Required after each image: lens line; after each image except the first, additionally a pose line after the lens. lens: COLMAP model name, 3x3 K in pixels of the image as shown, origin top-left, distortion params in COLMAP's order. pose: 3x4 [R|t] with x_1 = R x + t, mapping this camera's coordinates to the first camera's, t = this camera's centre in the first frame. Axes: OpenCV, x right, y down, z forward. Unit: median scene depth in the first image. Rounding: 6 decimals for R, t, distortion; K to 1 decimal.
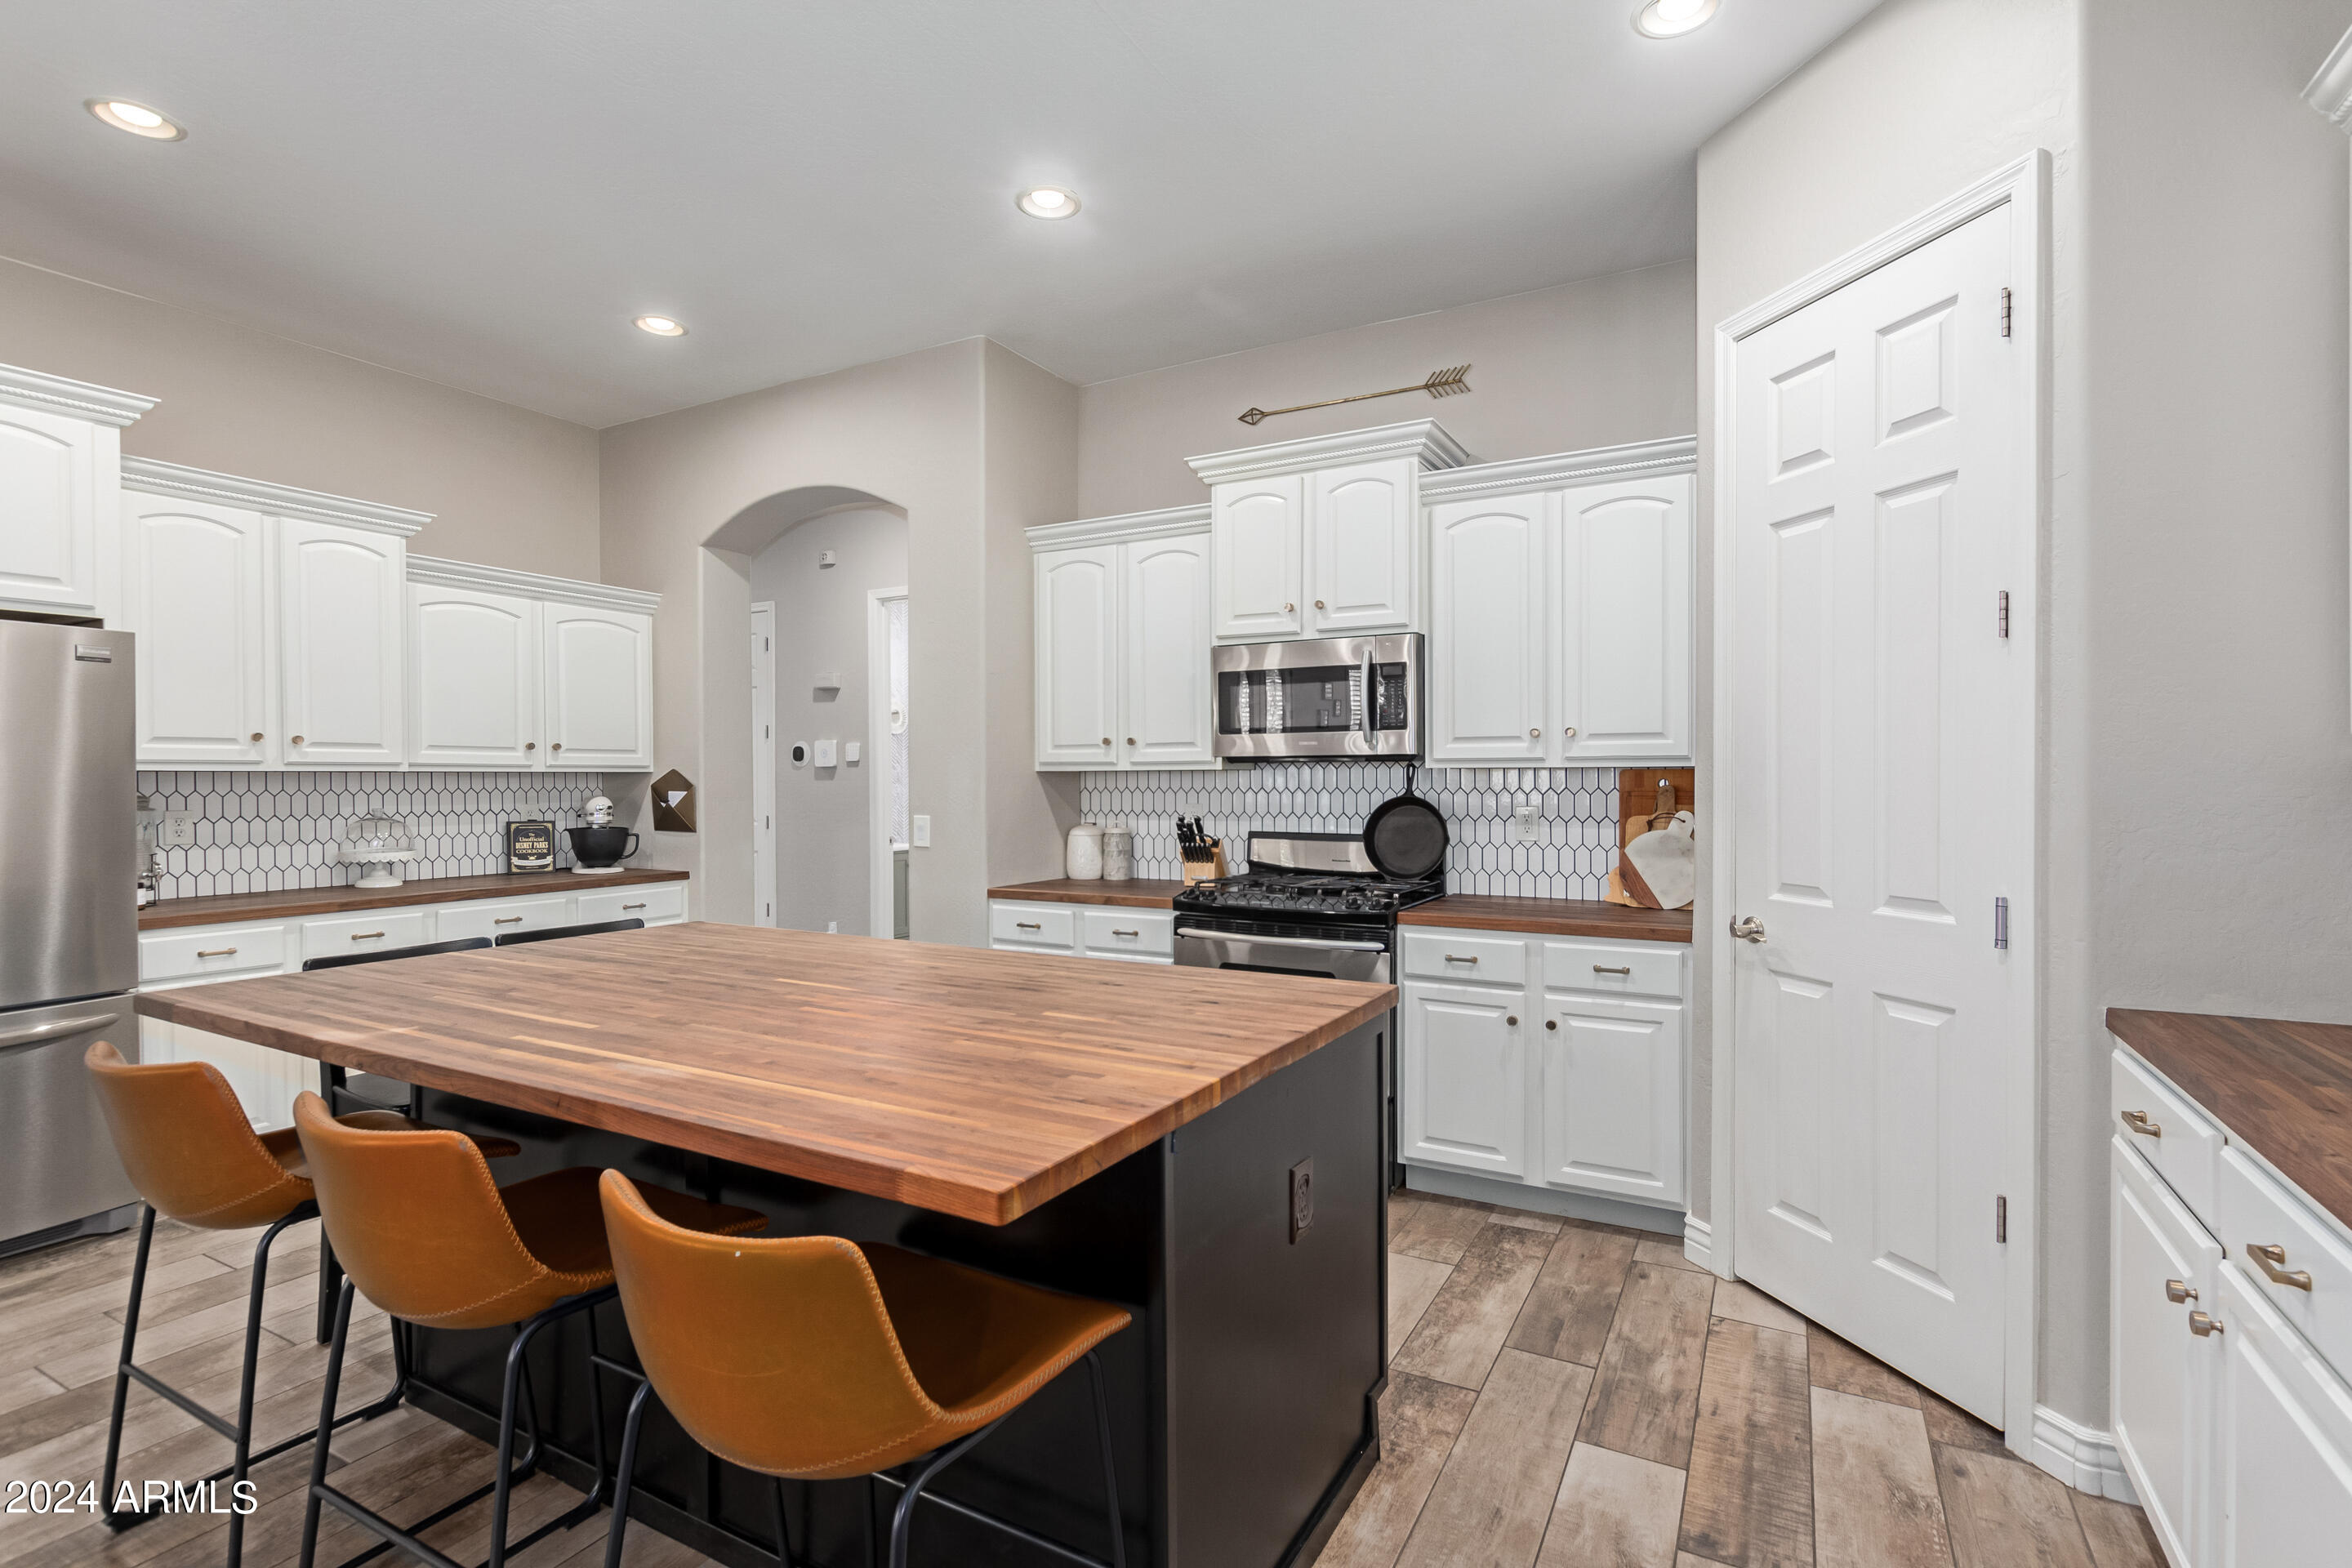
lens RADIAL K [[1080.6, 0, 1176.7], [0, 1080.6, 782.3], [0, 0, 1]] dist [0.011992, -0.006174]
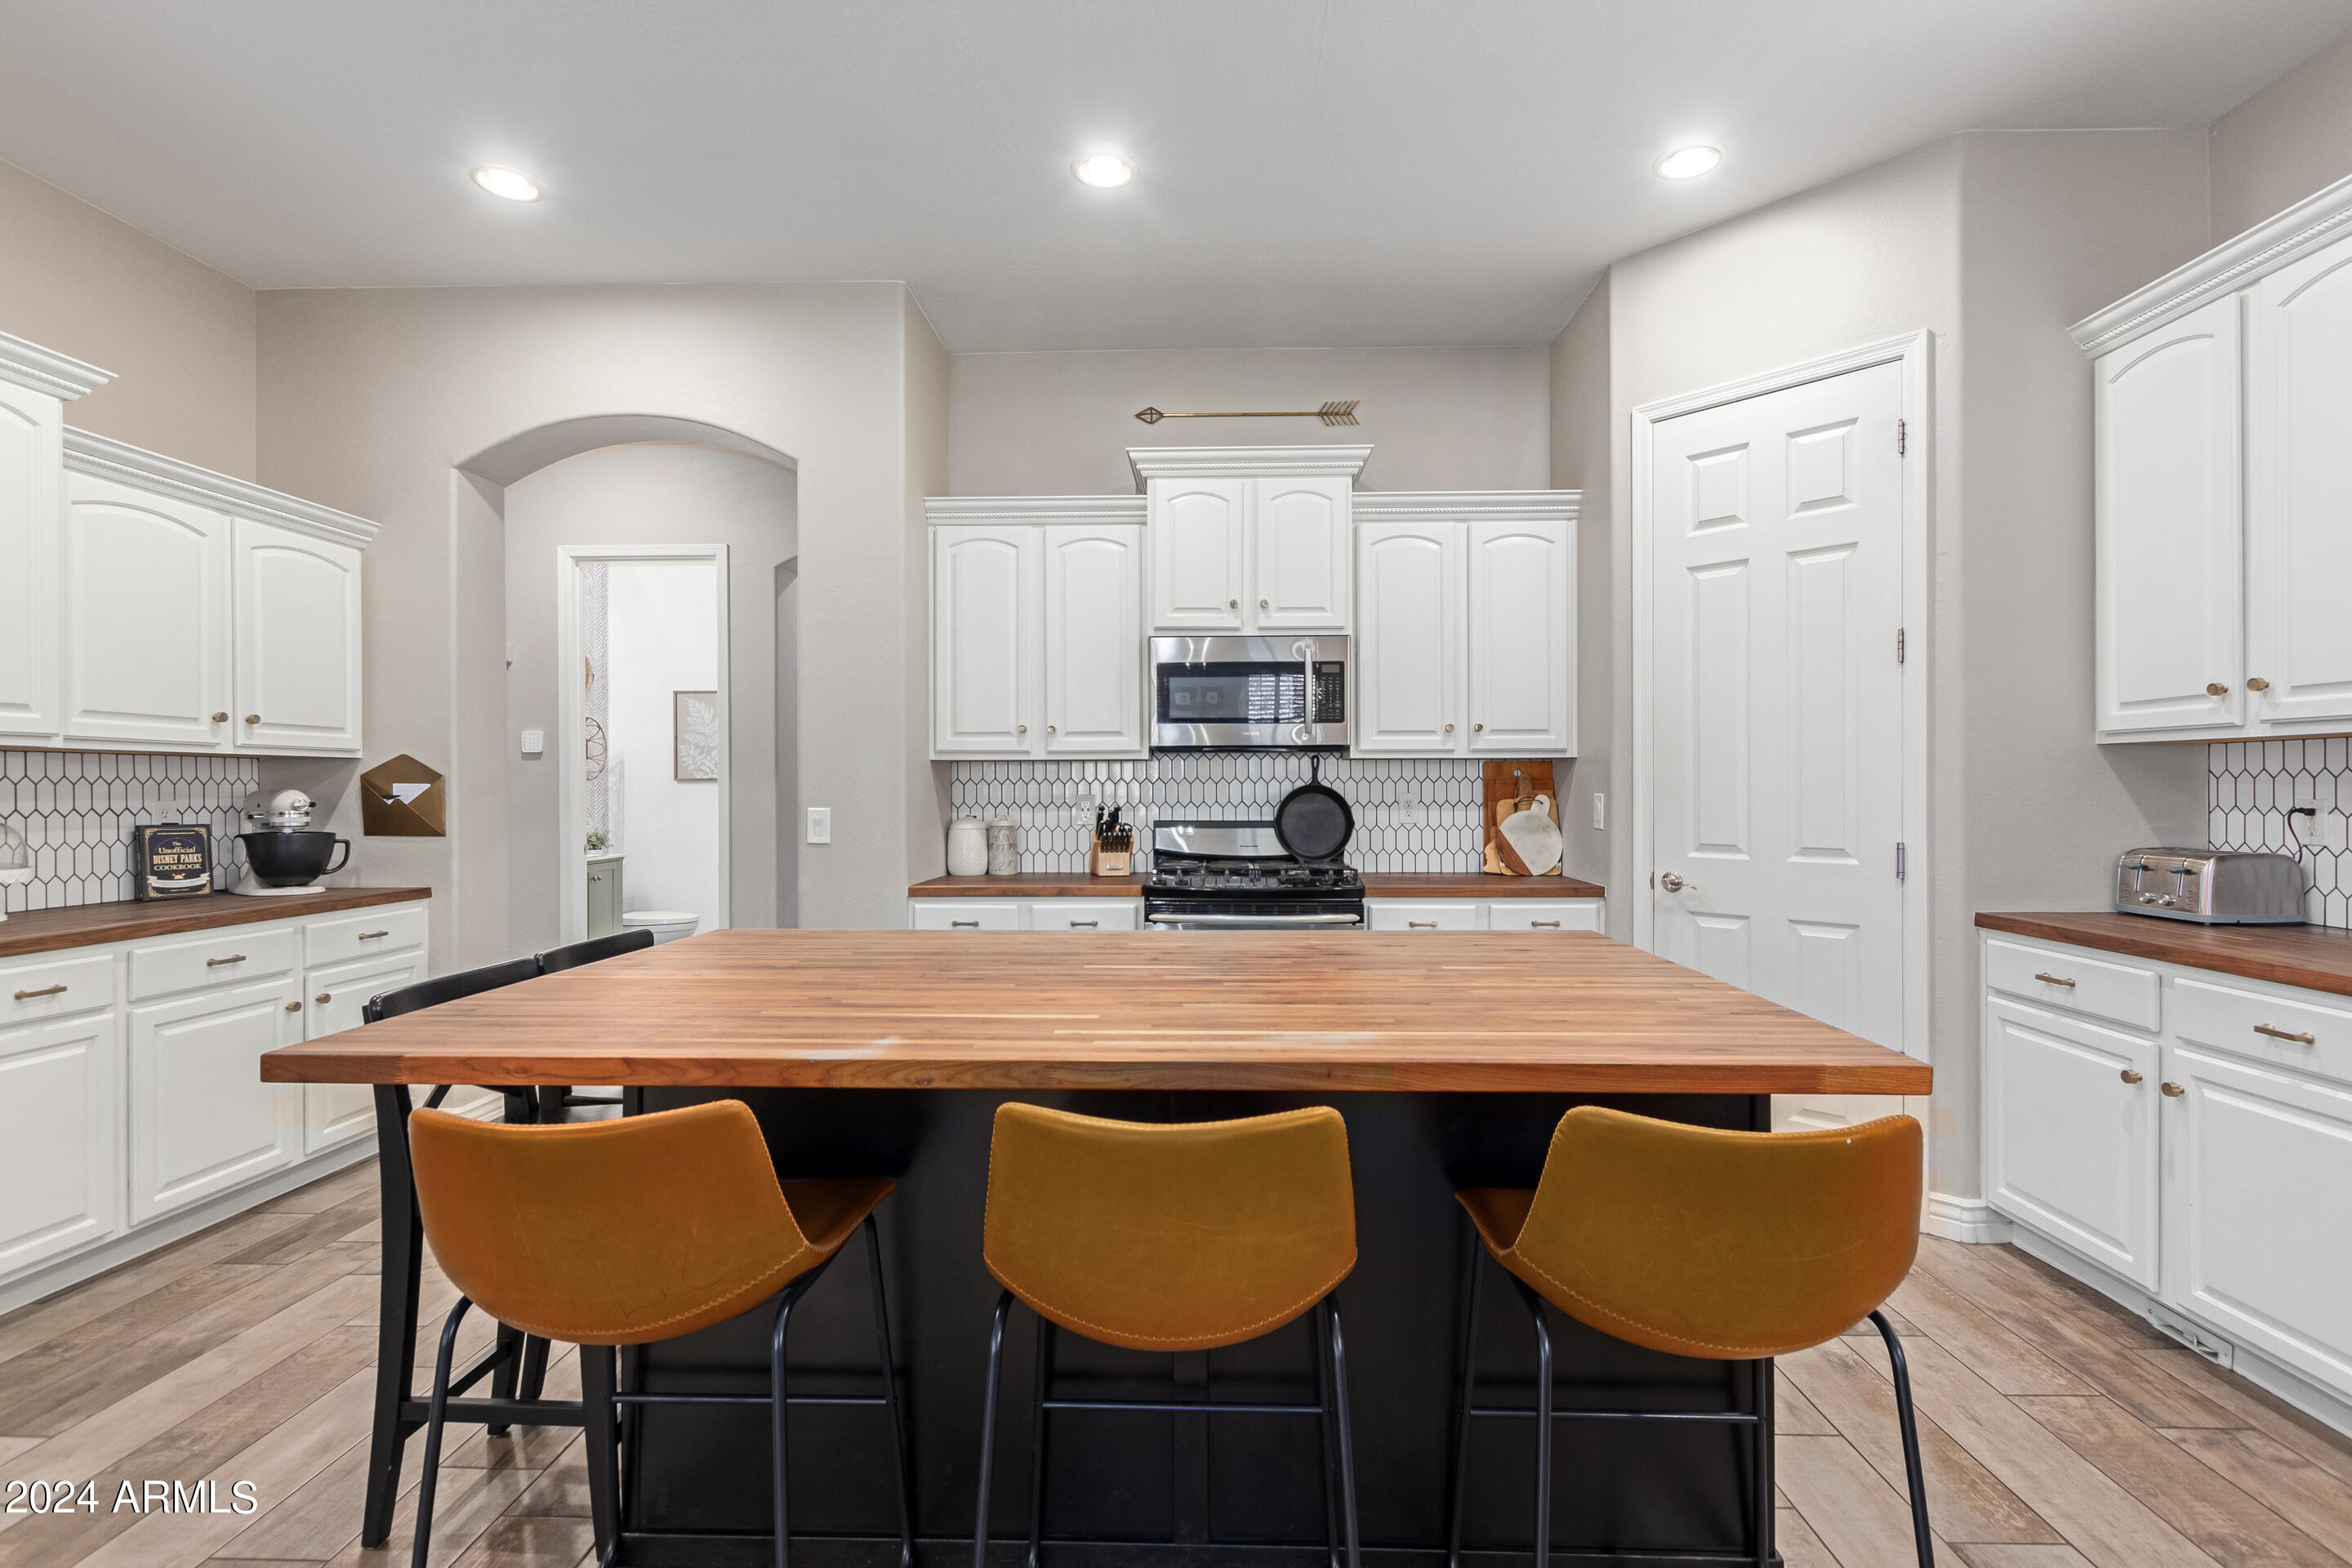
lens RADIAL K [[1080.6, 0, 1181.8], [0, 1080.6, 781.9], [0, 0, 1]] dist [0.011992, -0.006174]
pose [[0.891195, 0.001311, 0.453619, -0.556965], [0.002740, 0.999962, -0.008272, 0.026257], [-0.453612, 0.008615, 0.891157, 0.116308]]
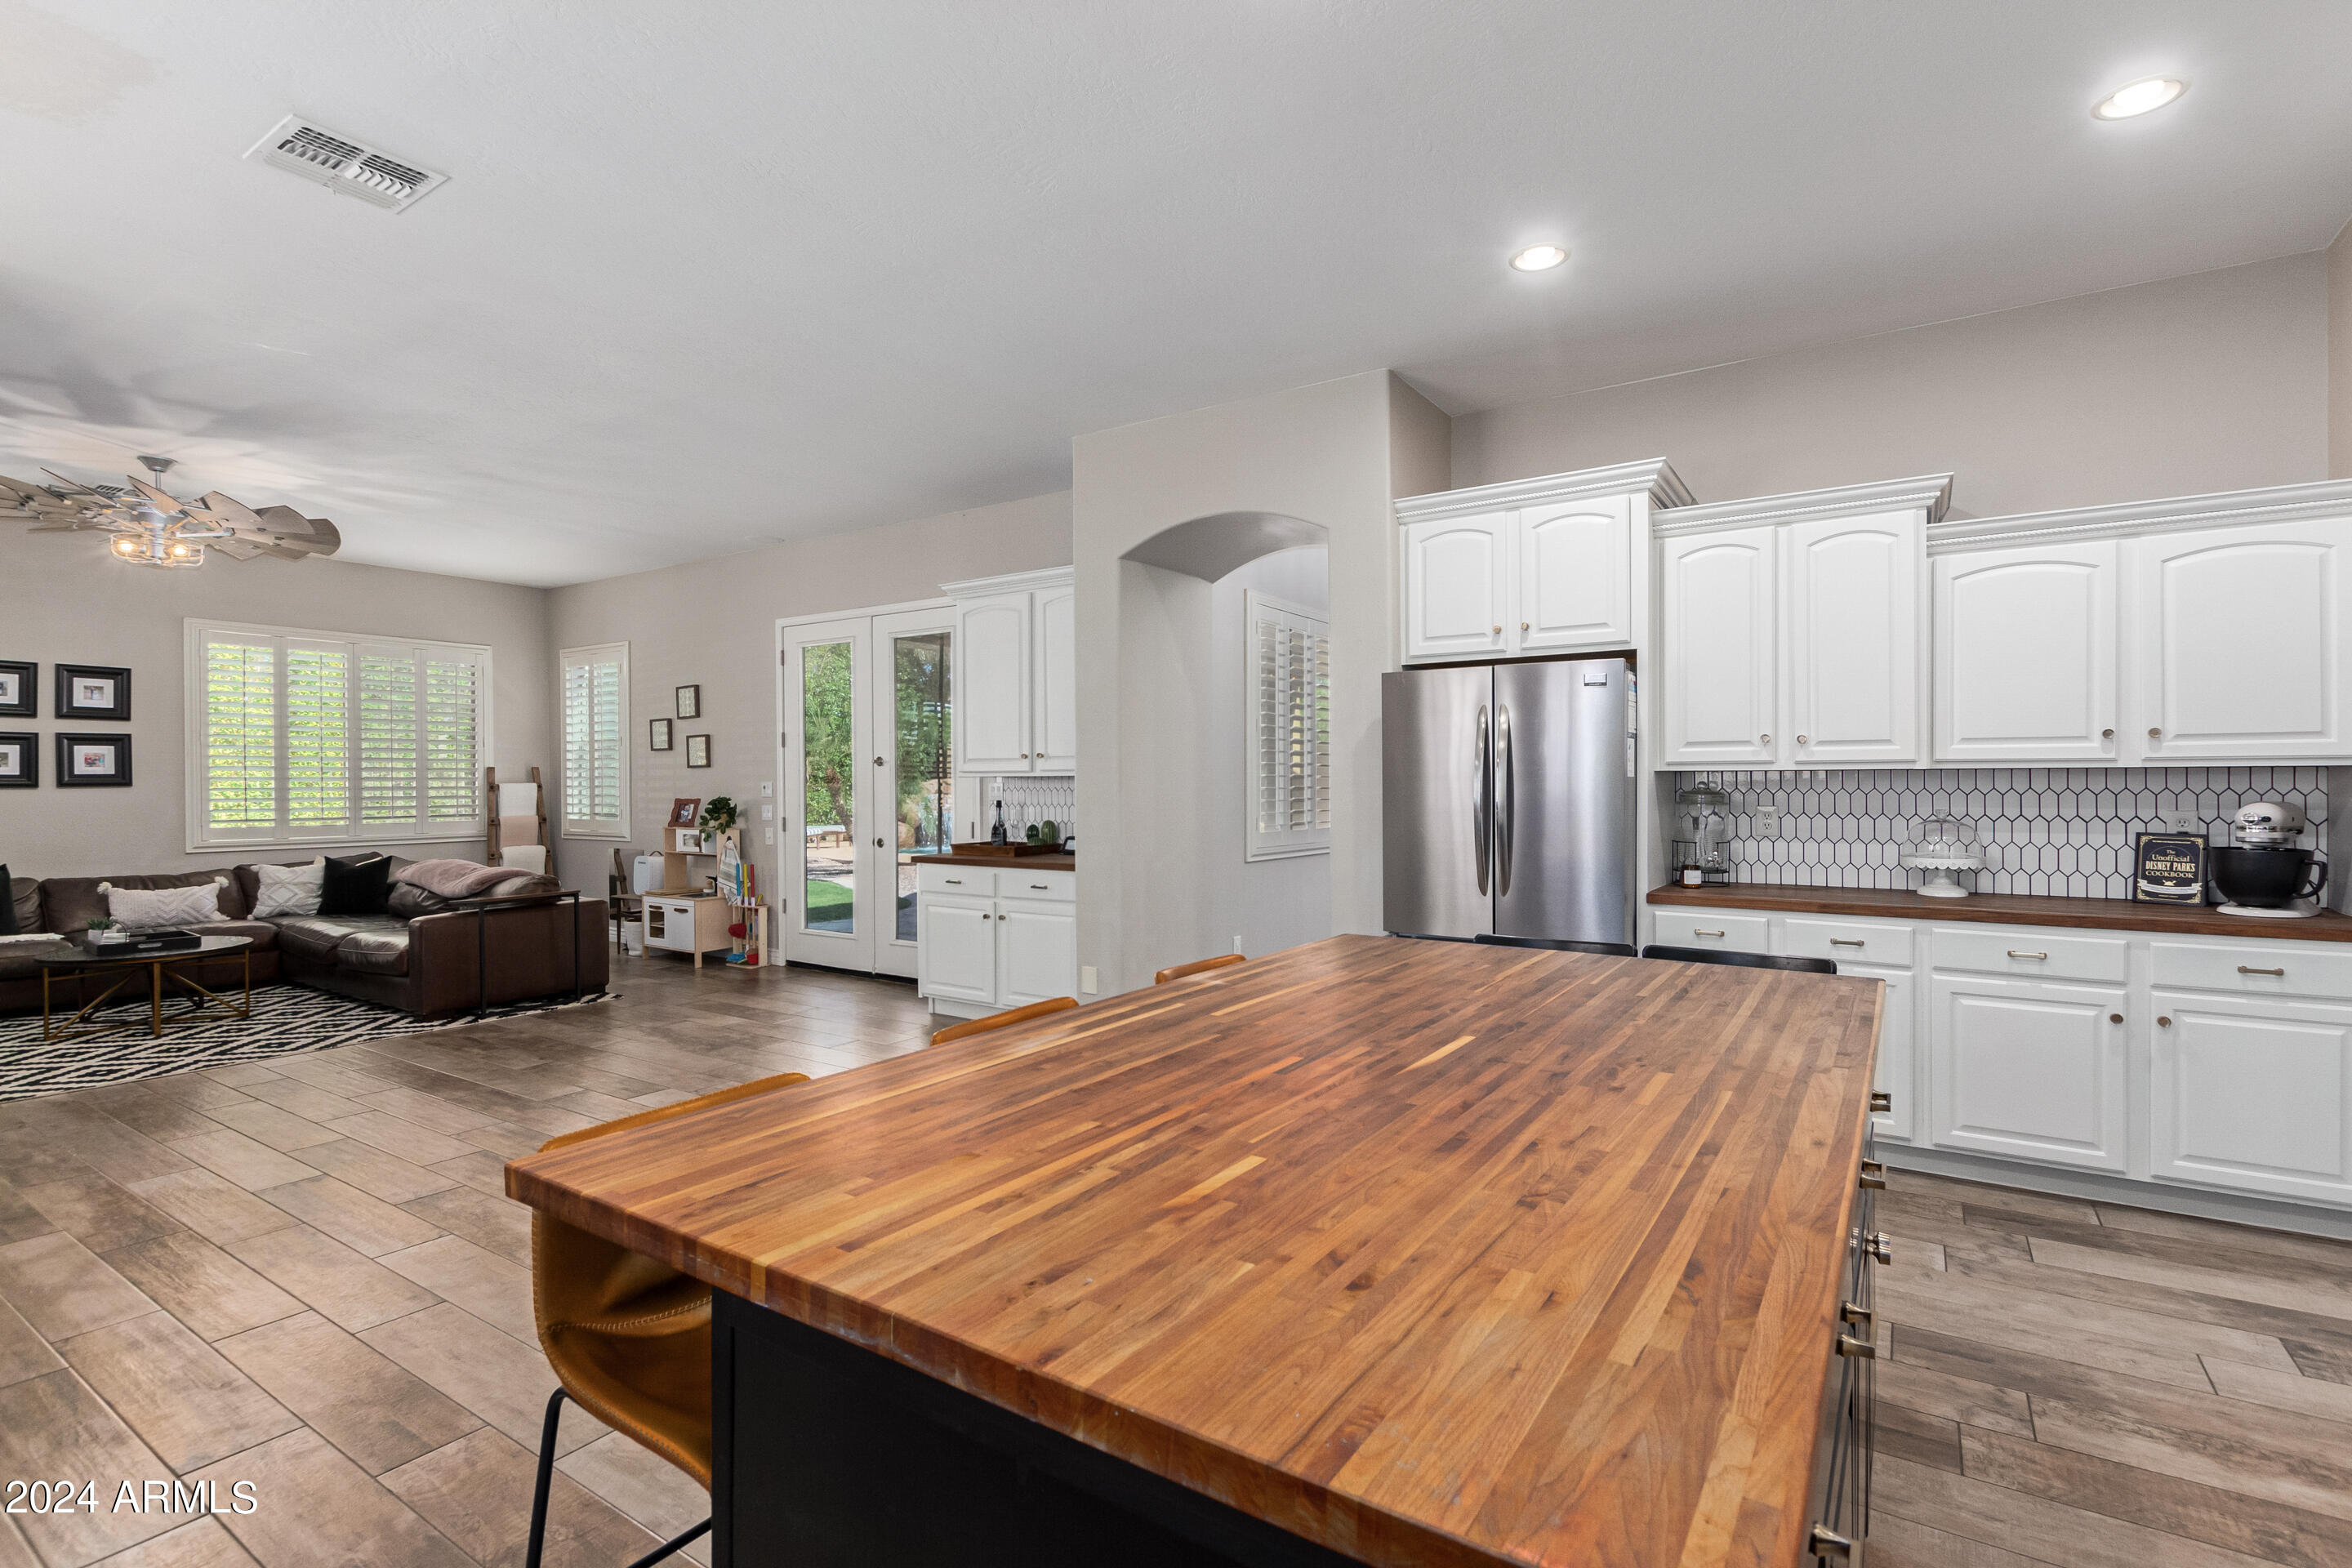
lens RADIAL K [[1080.6, 0, 1182.2], [0, 1080.6, 773.0], [0, 0, 1]] dist [0.011992, -0.006174]
pose [[-0.065351, -0.004885, -0.997850, 0.318714], [0.000035, 0.999988, -0.004897, -0.003048], [0.997862, -0.000354, -0.065350, 0.630782]]
